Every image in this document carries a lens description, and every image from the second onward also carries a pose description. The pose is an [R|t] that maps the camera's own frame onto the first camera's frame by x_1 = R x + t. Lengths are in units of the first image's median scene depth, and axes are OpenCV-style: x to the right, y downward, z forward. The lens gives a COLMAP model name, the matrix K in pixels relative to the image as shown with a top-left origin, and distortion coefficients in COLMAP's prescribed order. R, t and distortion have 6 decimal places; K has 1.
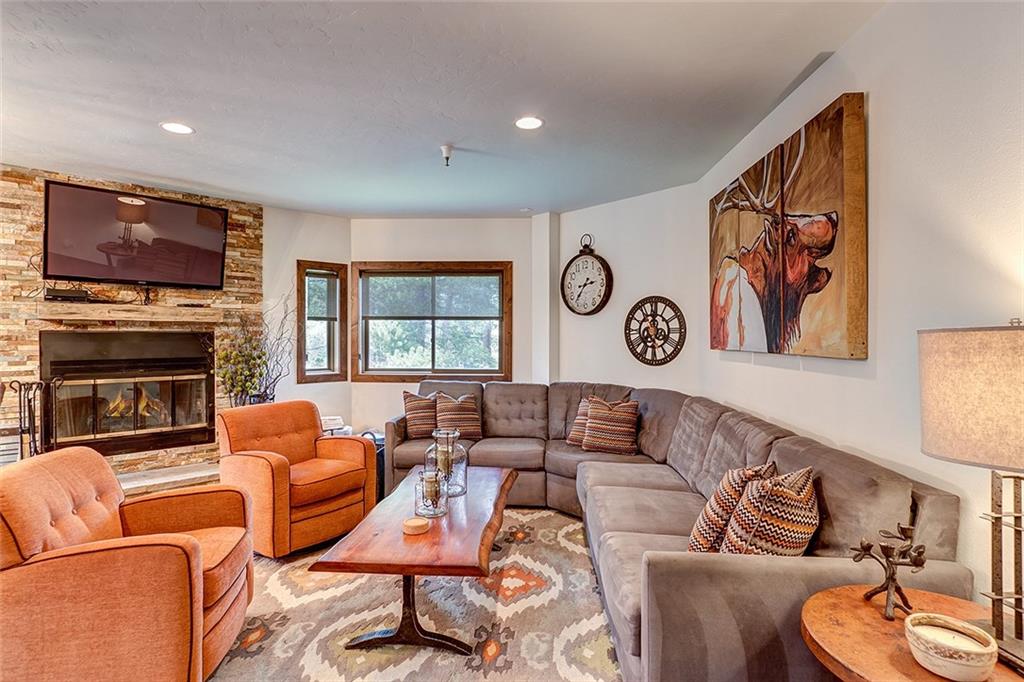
lens RADIAL K [[531.5, 0, 510.7], [0, 531.5, 338.1], [0, 0, 1]] dist [0.009172, -0.001167]
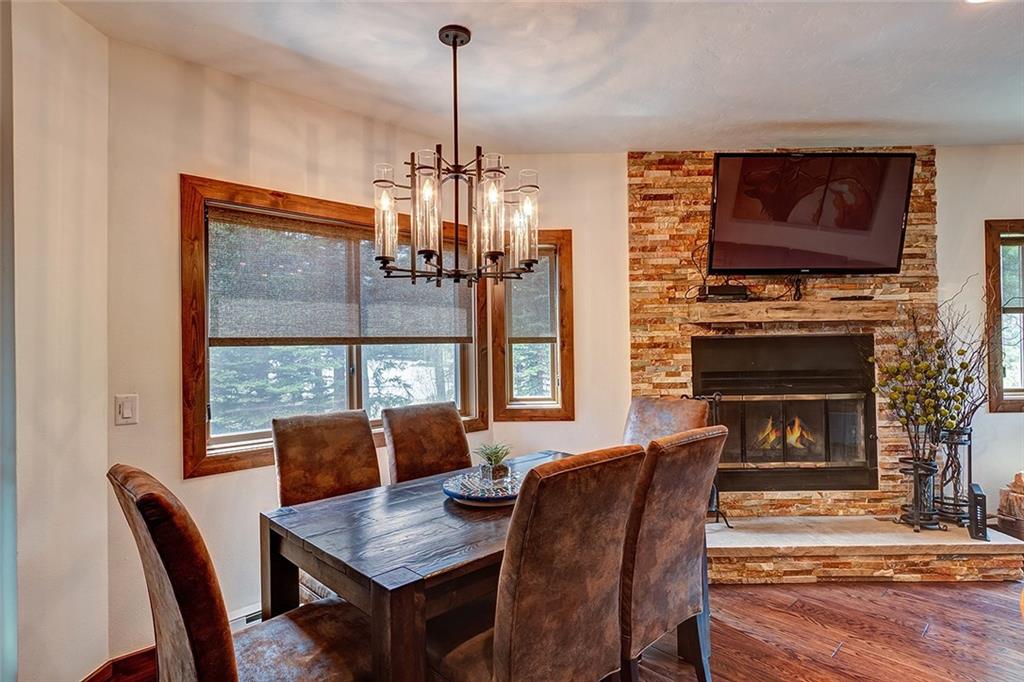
lens RADIAL K [[531.5, 0, 510.7], [0, 531.5, 338.1], [0, 0, 1]] dist [0.009172, -0.001167]
pose [[0.736954, -0.018724, -0.675683, -0.442567], [0.013381, 0.999824, -0.013112, -0.003513], [0.675810, 0.000622, 0.737076, 0.145528]]
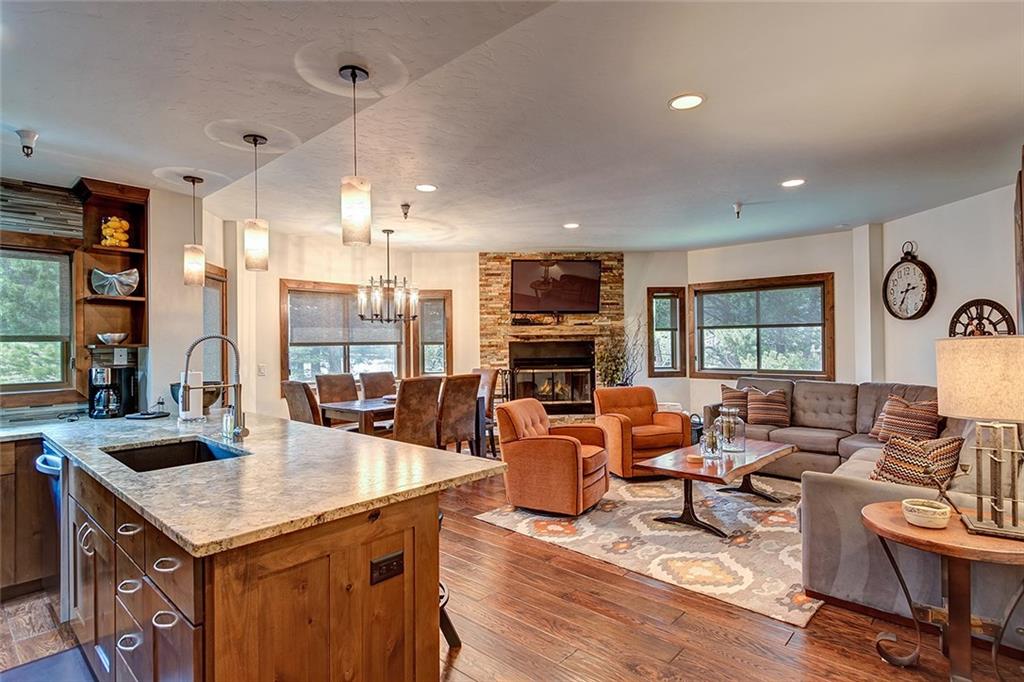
lens RADIAL K [[531.5, 0, 510.7], [0, 531.5, 338.1], [0, 0, 1]] dist [0.009172, -0.001167]
pose [[0.773668, -0.016285, -0.633382, 0.221456], [0.011098, 0.999865, -0.012152, -0.003622], [0.633495, 0.002373, 0.773743, -0.328086]]
